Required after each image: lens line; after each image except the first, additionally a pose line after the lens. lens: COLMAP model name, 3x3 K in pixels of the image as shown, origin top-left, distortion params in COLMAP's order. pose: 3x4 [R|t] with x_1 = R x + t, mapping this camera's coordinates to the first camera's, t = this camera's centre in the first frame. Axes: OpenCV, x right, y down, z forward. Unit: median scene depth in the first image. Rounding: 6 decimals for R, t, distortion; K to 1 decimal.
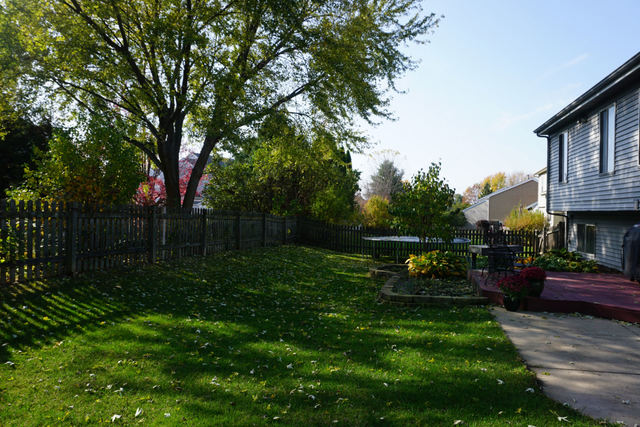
lens RADIAL K [[434.9, 0, 318.4], [0, 434.9, 213.0], [0, 0, 1]] dist [-0.034048, 0.003970]
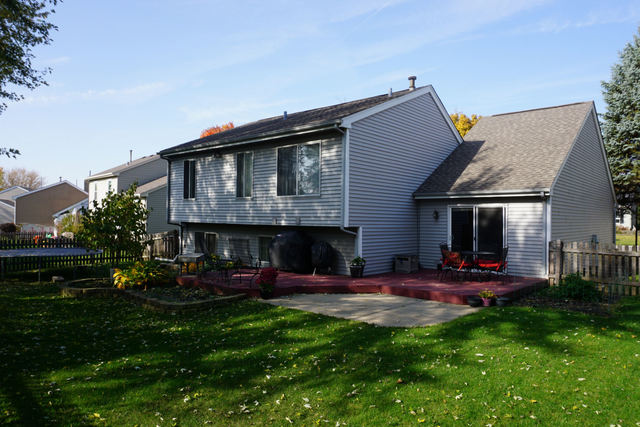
lens RADIAL K [[434.9, 0, 321.9], [0, 434.9, 214.1], [0, 0, 1]] dist [-0.034048, 0.003970]
pose [[0.459708, 0.003274, 0.888064, -1.027086], [-0.006793, 0.999977, -0.000171, -0.082998], [-0.888044, -0.005954, 0.459719, 0.200466]]
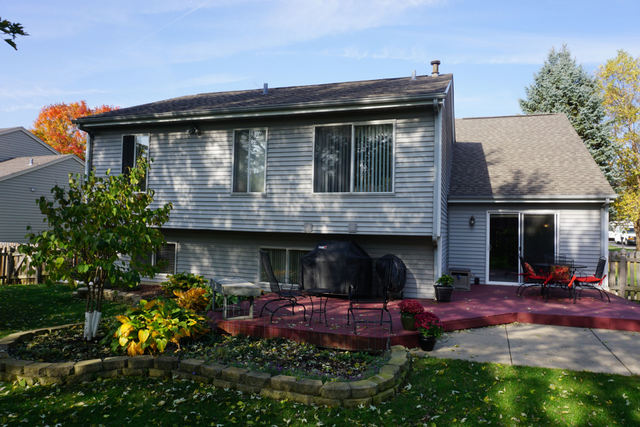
lens RADIAL K [[434.9, 0, 318.9], [0, 434.9, 214.0], [0, 0, 1]] dist [-0.034048, 0.003970]
pose [[0.069998, 0.018147, 0.997382, -0.686940], [-0.020967, 0.999640, -0.016717, -0.065458], [-0.997327, -0.019742, 0.070354, 1.556590]]
